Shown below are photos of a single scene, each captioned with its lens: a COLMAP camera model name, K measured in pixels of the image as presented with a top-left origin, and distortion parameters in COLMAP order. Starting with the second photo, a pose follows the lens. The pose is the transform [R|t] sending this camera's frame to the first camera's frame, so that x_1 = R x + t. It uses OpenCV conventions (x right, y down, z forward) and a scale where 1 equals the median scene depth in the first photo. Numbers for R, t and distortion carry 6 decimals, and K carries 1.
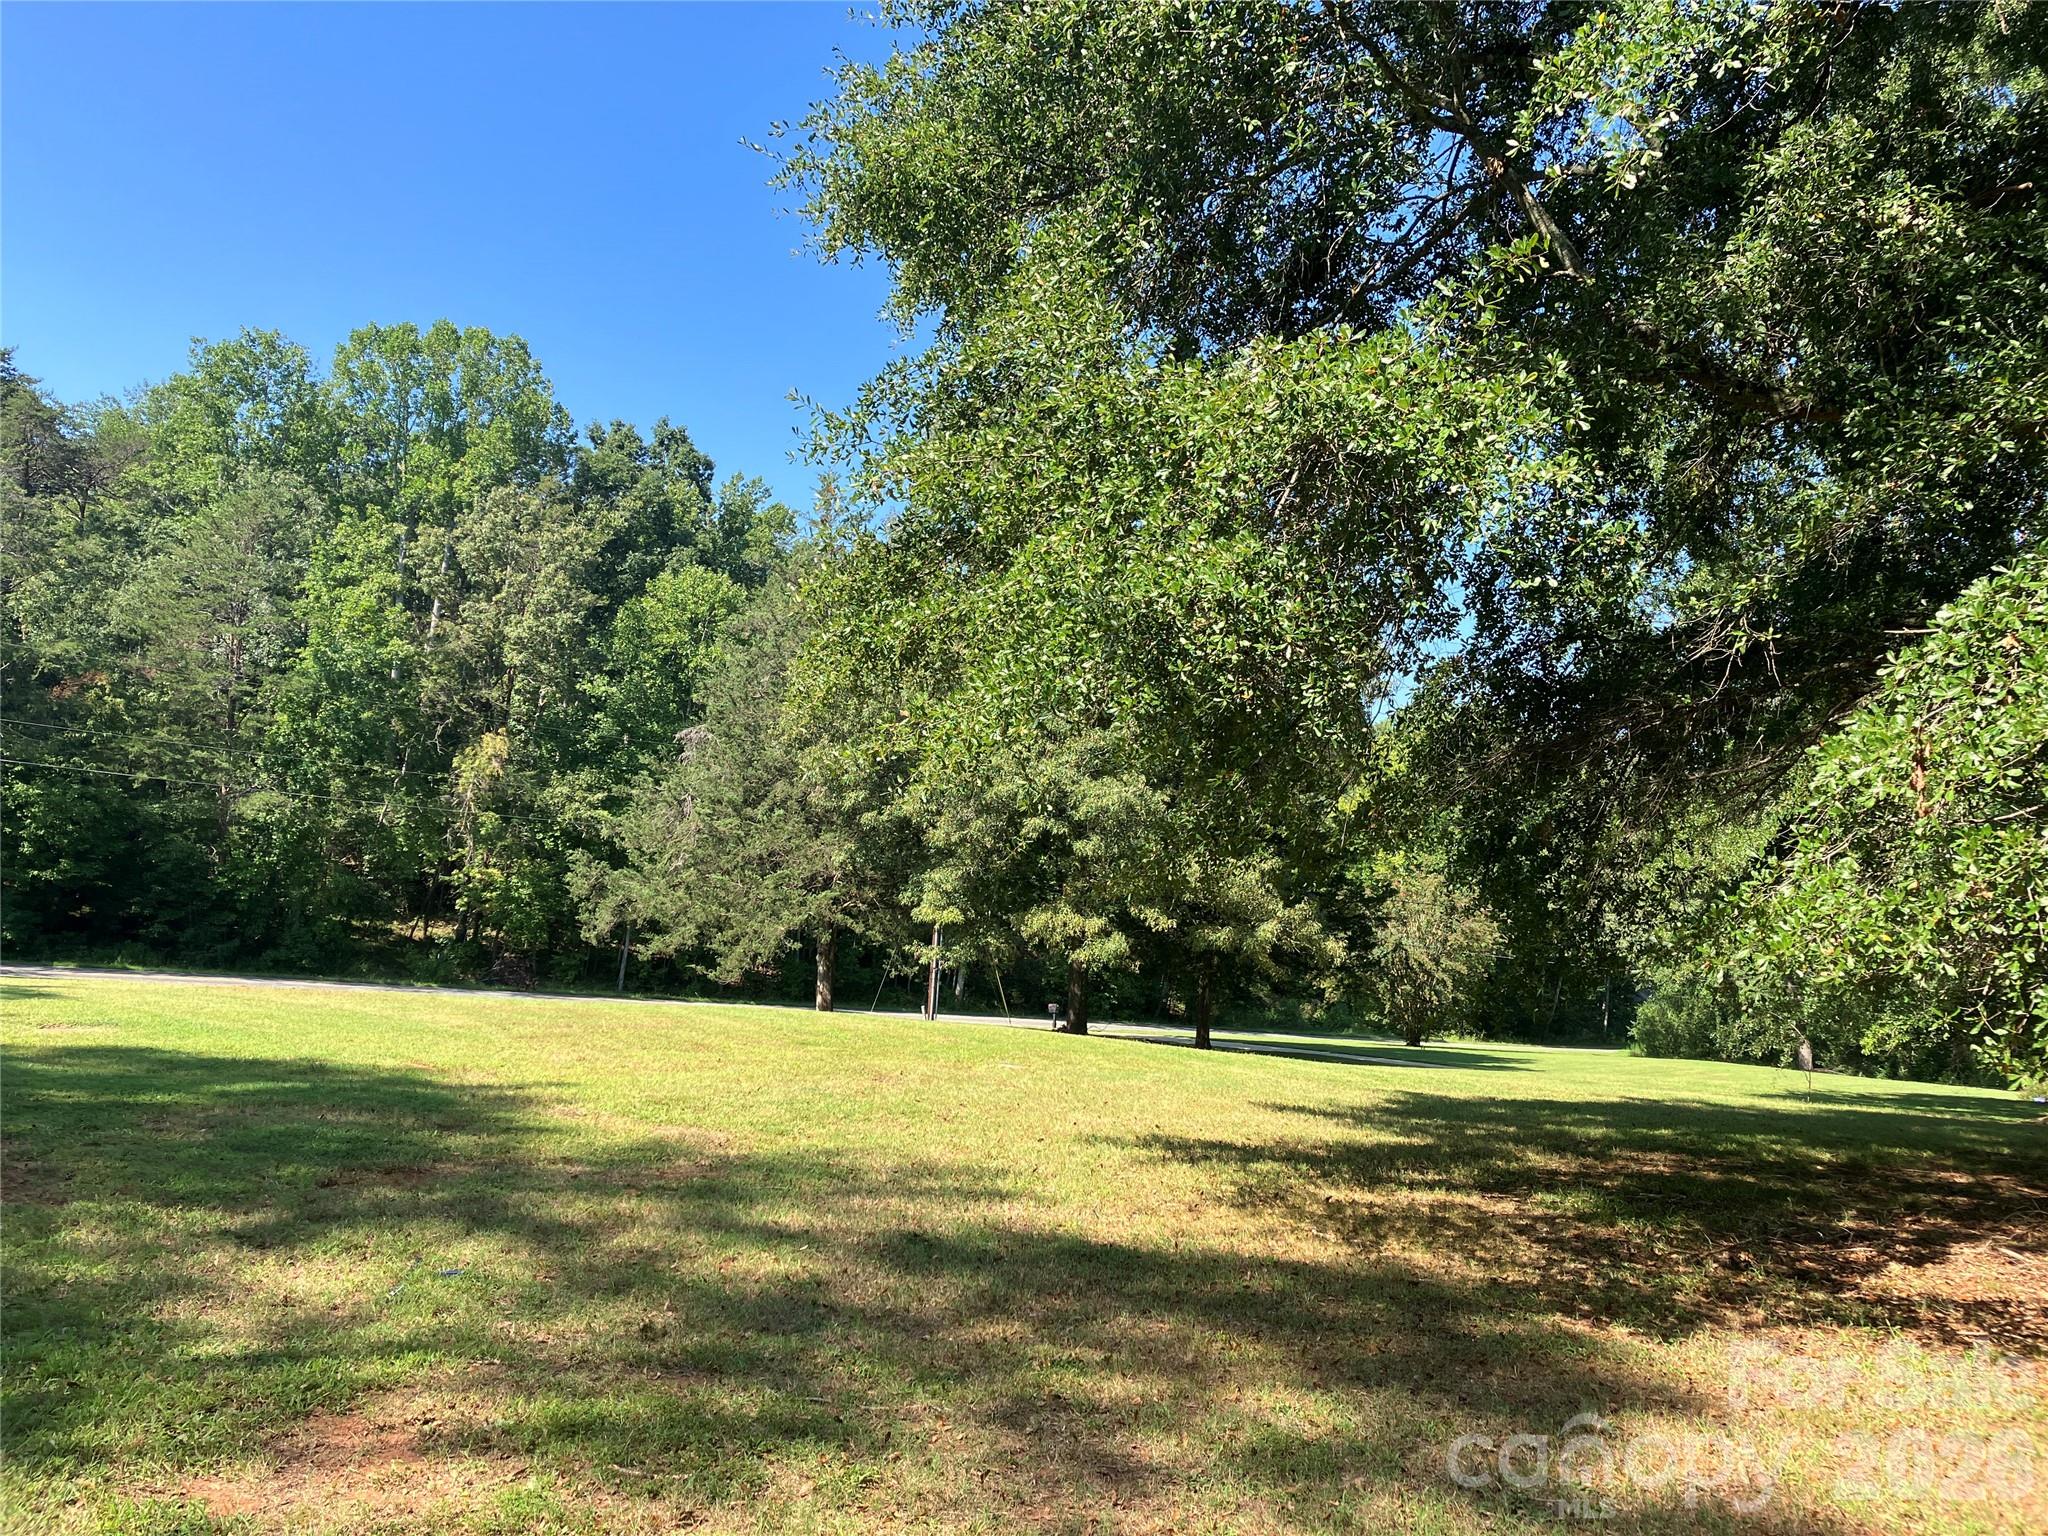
lens RADIAL K [[1651.0, 0, 993.3], [0, 1651.0, 767.0], [0, 0, 1]] dist [0.040869, -0.050163]
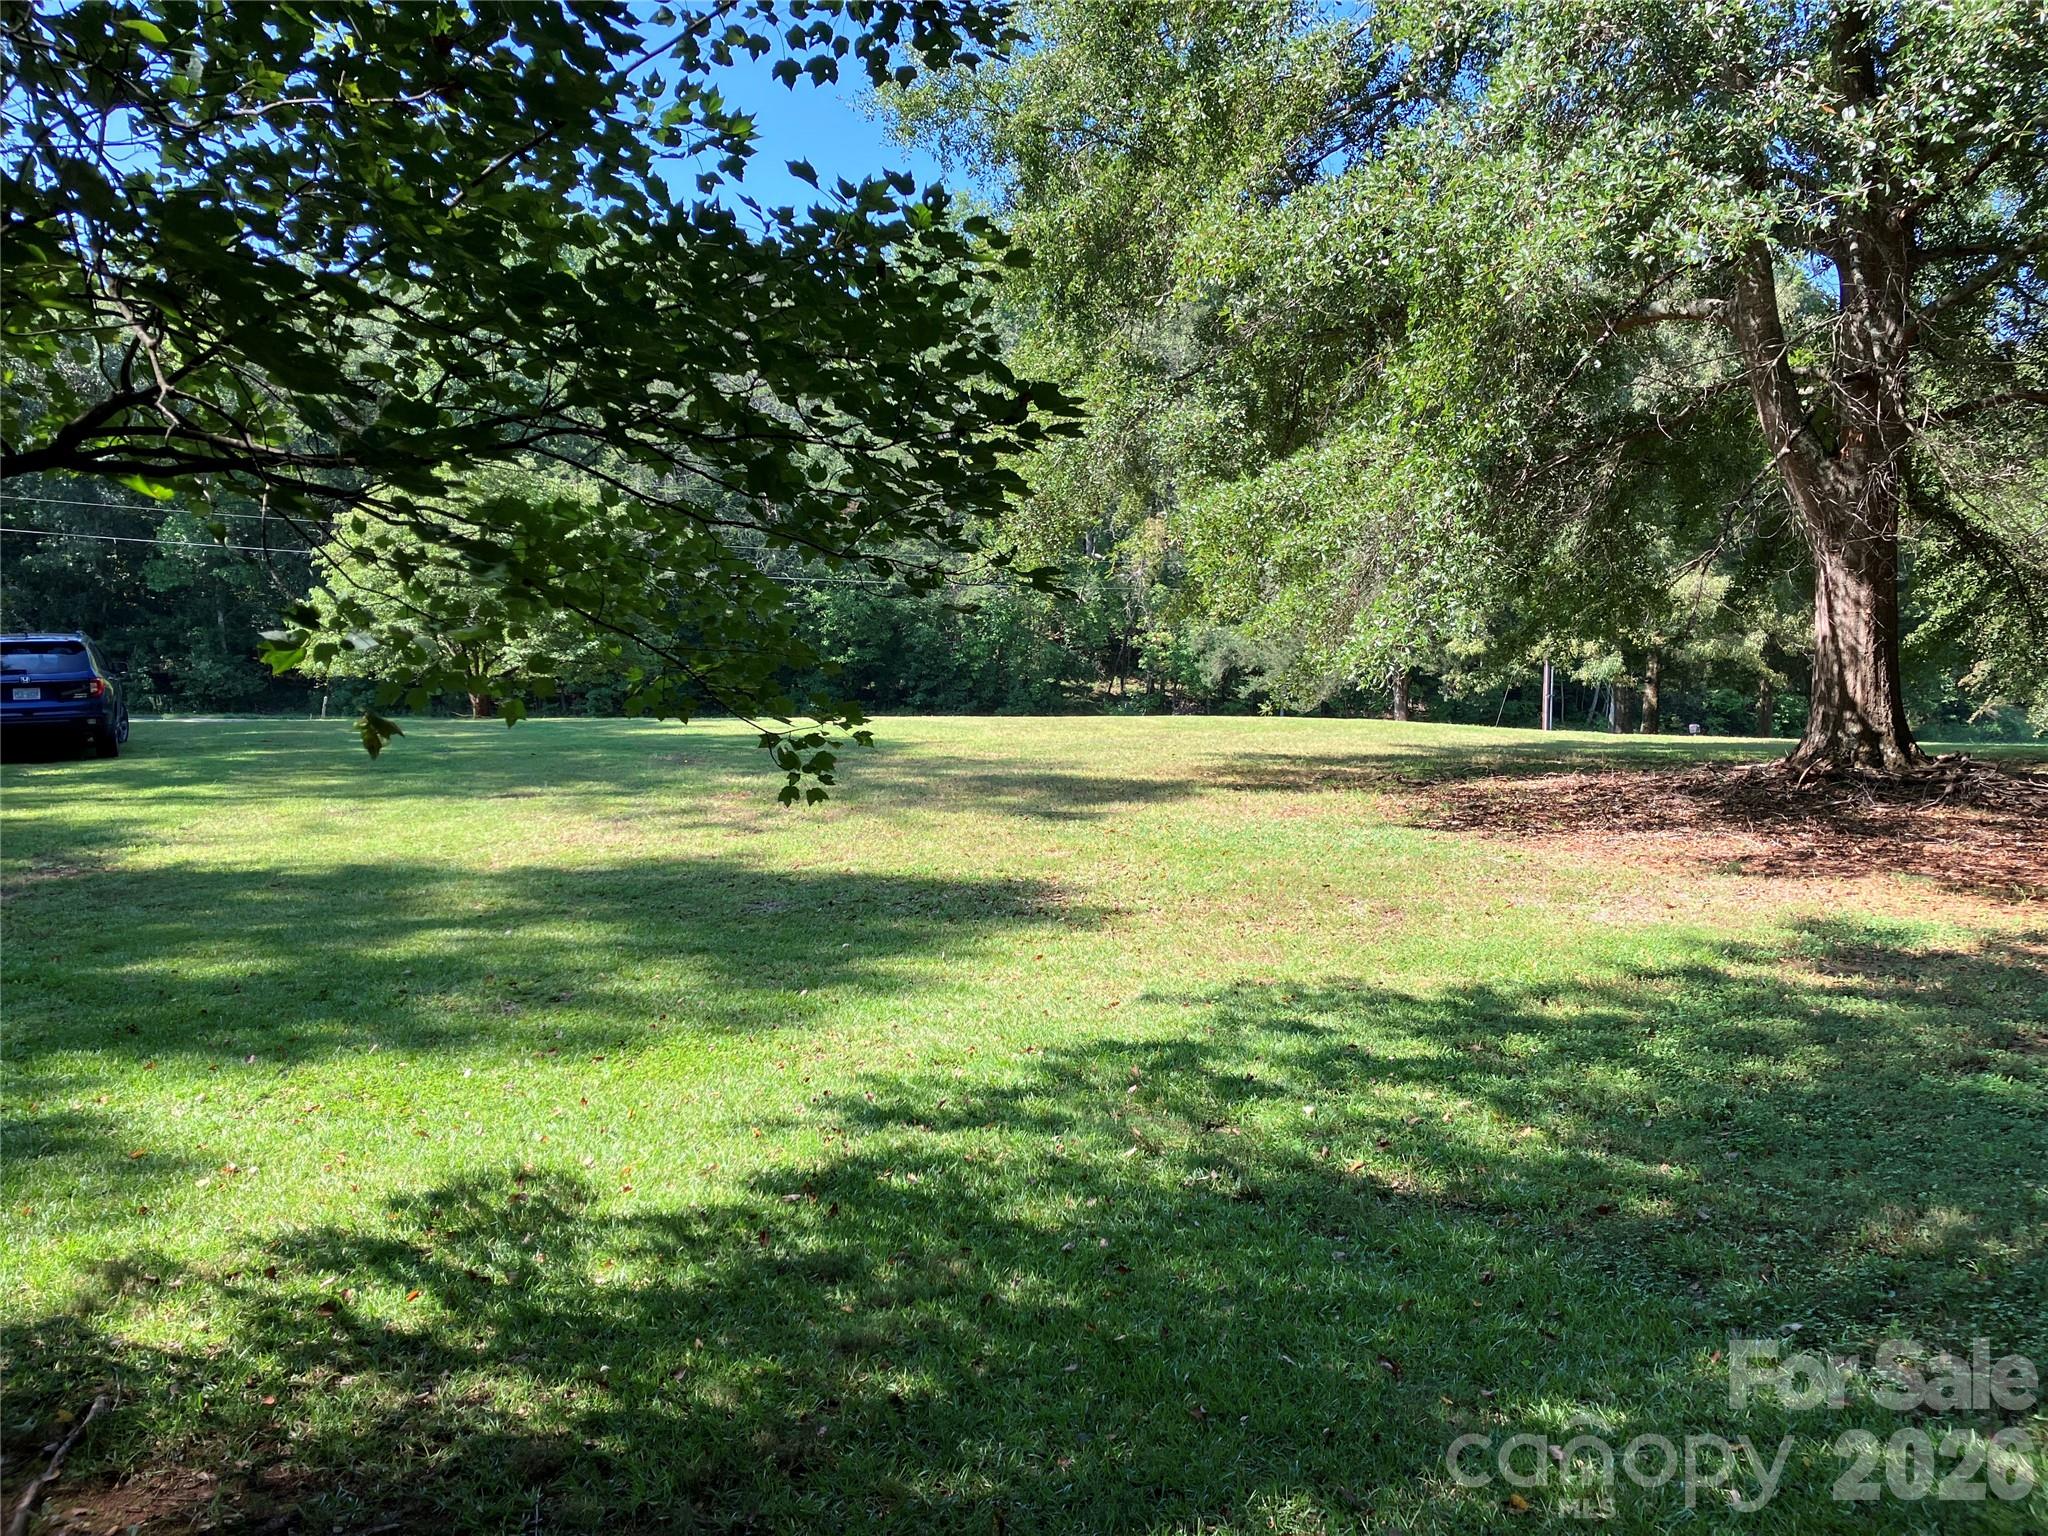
lens RADIAL K [[1651.0, 0, 1046.6], [0, 1651.0, 771.1], [0, 0, 1]] dist [0.040869, -0.050163]
pose [[0.908476, -0.034183, -0.416536, 0.118088], [0.097691, 0.986408, 0.132117, -0.005451], [0.406358, -0.160717, 0.899468, -0.128956]]
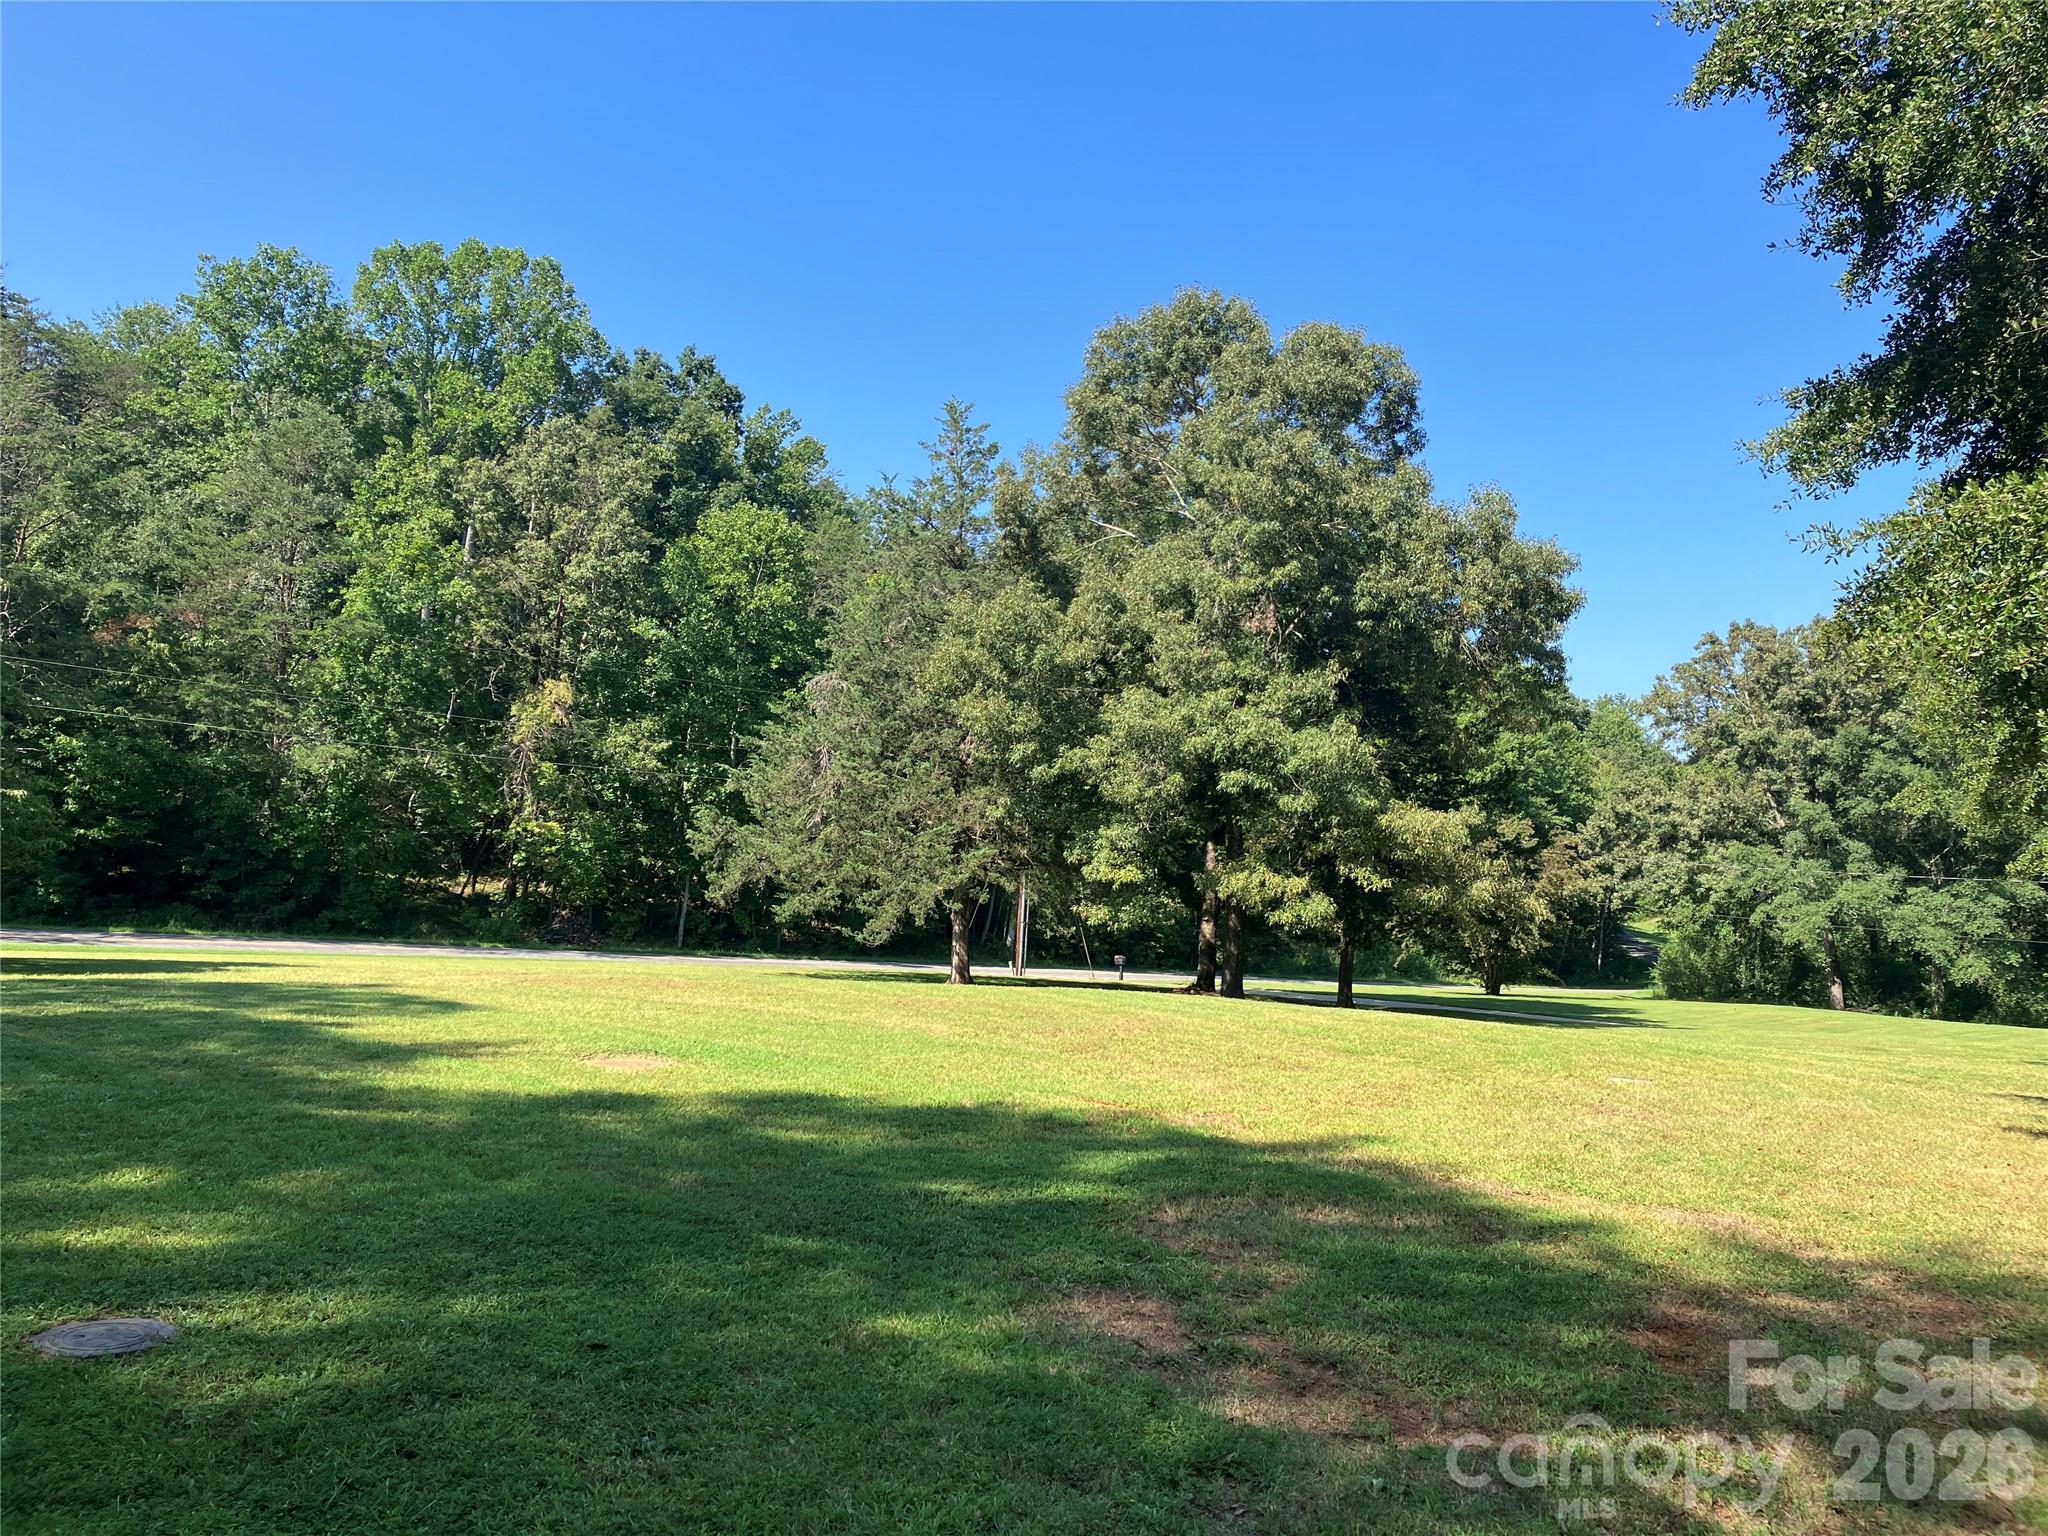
lens RADIAL K [[1651.0, 0, 1005.5], [0, 1651.0, 764.8], [0, 0, 1]] dist [0.040869, -0.050163]
pose [[0.998745, -0.005142, 0.049827, -0.091801], [0.003376, 0.999365, 0.035465, -0.004187], [-0.049978, -0.035252, 0.998128, 0.040563]]
